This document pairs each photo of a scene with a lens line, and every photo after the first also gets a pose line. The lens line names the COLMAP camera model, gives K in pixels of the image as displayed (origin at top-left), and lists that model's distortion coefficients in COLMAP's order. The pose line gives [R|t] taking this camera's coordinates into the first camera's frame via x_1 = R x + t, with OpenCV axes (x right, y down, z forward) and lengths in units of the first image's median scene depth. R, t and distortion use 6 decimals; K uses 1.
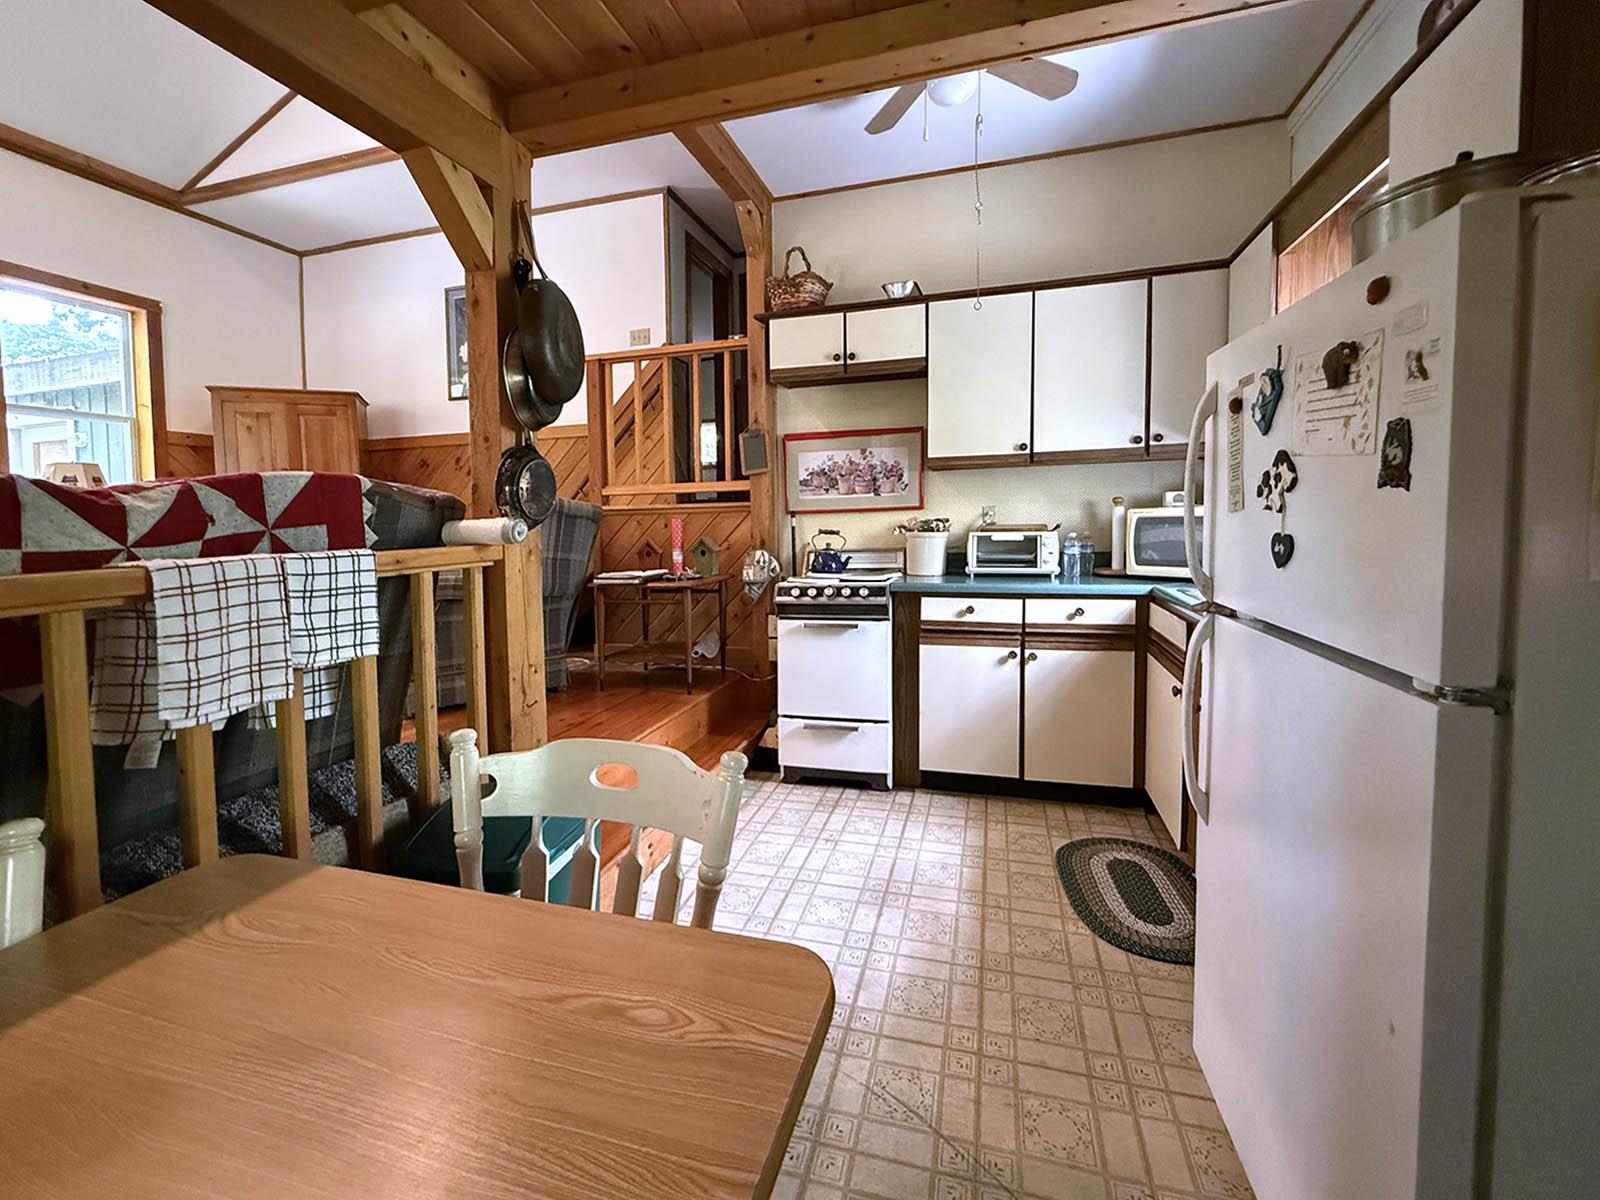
lens RADIAL K [[692.7, 0, 775.7], [0, 692.7, 555.7], [0, 0, 1]] dist [0.000398, -0.000052]
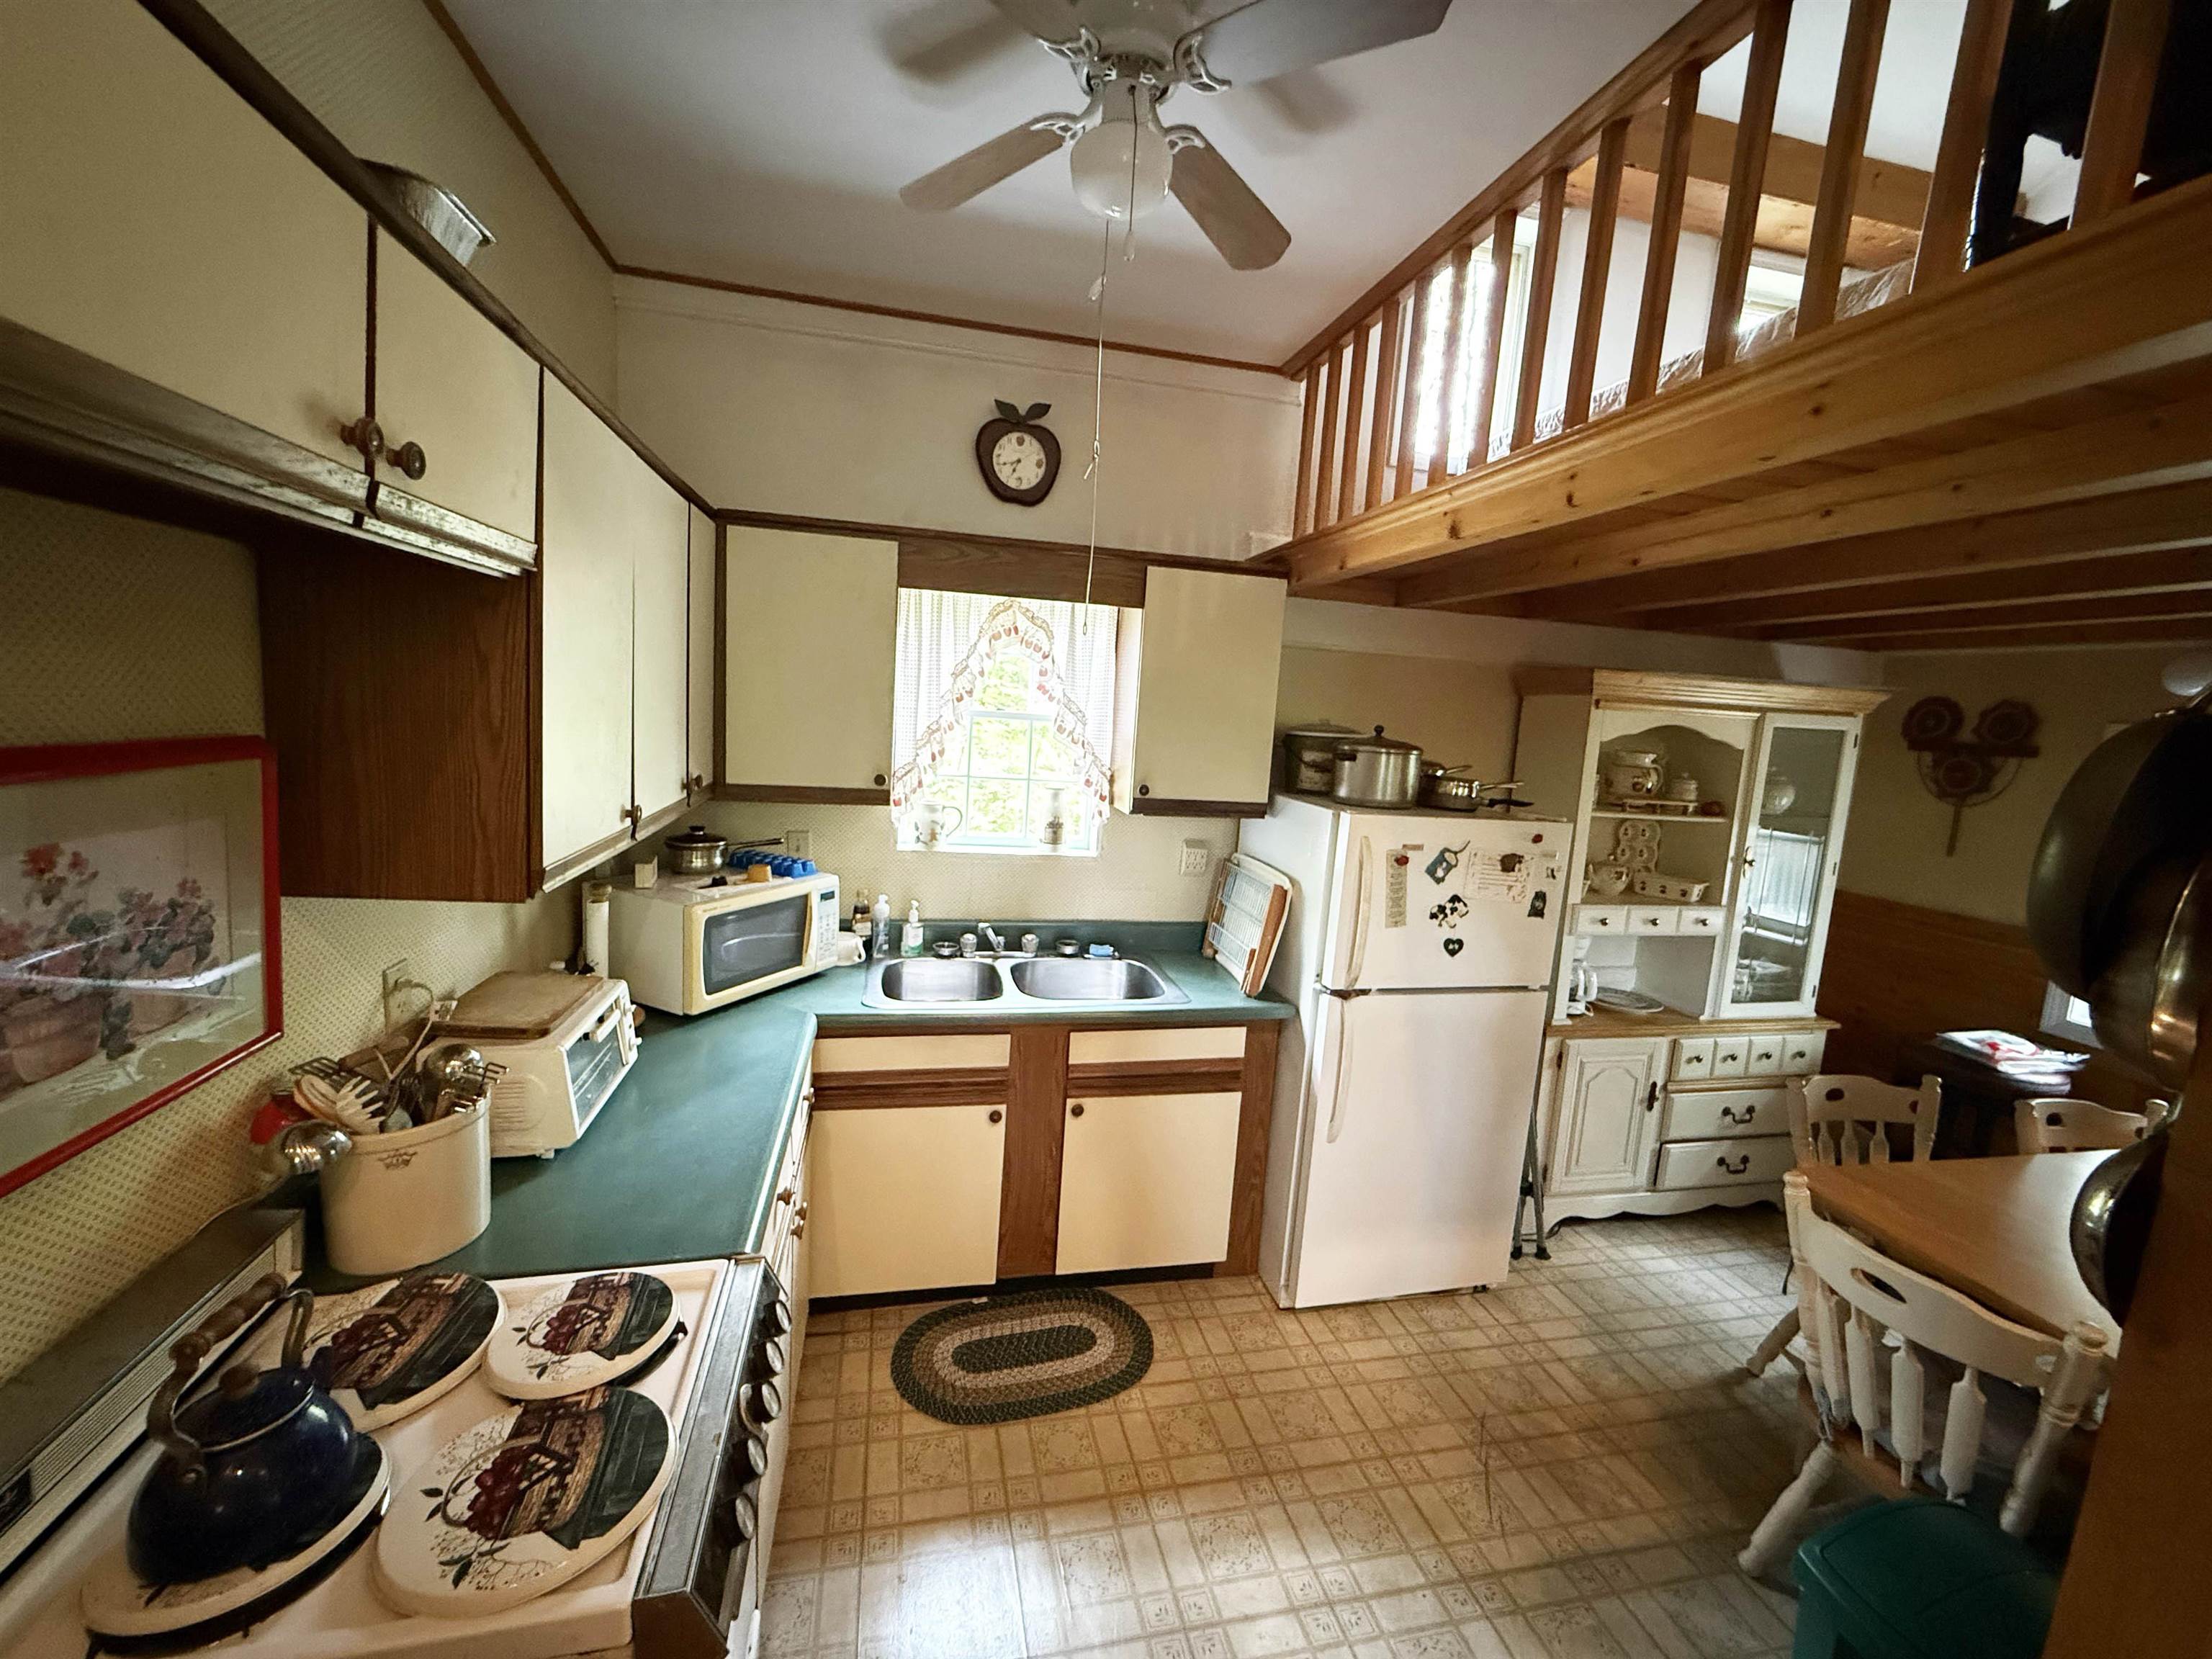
lens RADIAL K [[882.6, 0, 1092.4], [0, 882.6, 836.9], [0, 0, 1]] dist [0.000981, -0.000092]
pose [[-0.503013, -0.140490, 0.852784, -0.279585], [-0.004348, 0.987099, 0.160053, -0.246468], [-0.864268, 0.076801, -0.497134, 1.091482]]
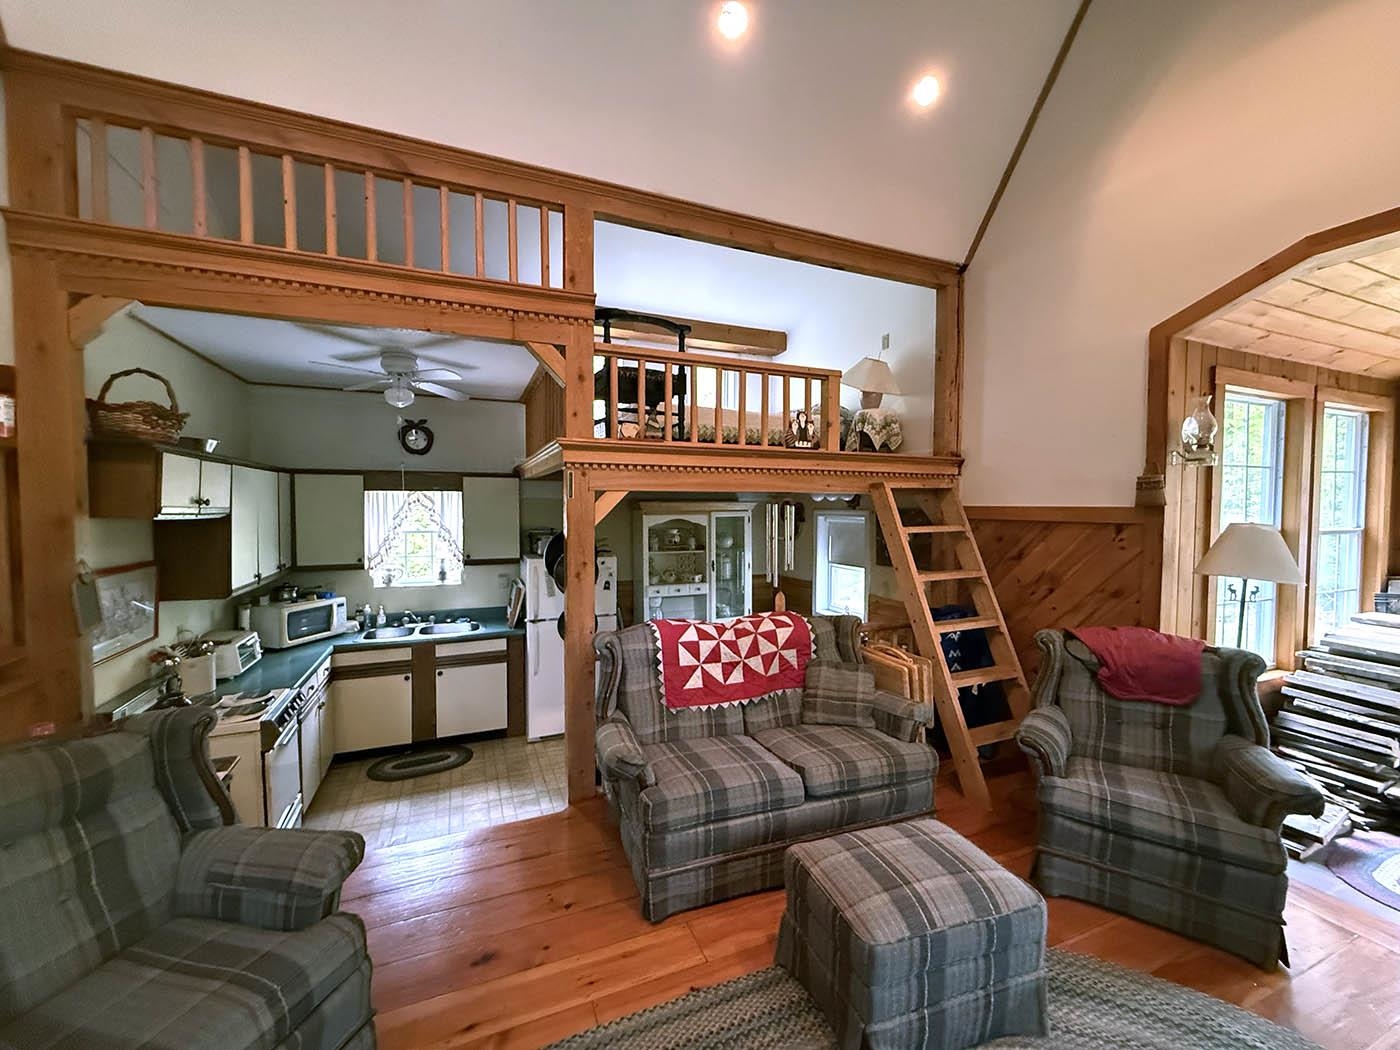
lens RADIAL K [[564.6, 0, 696.6], [0, 564.6, 530.5], [0, 0, 1]] dist [0.001466, -0.000024]
pose [[-0.653544, -0.017769, 0.756680, -1.180619], [0.052296, 0.996275, 0.068564, -0.299862], [-0.755080, 0.084380, -0.650180, 1.134033]]
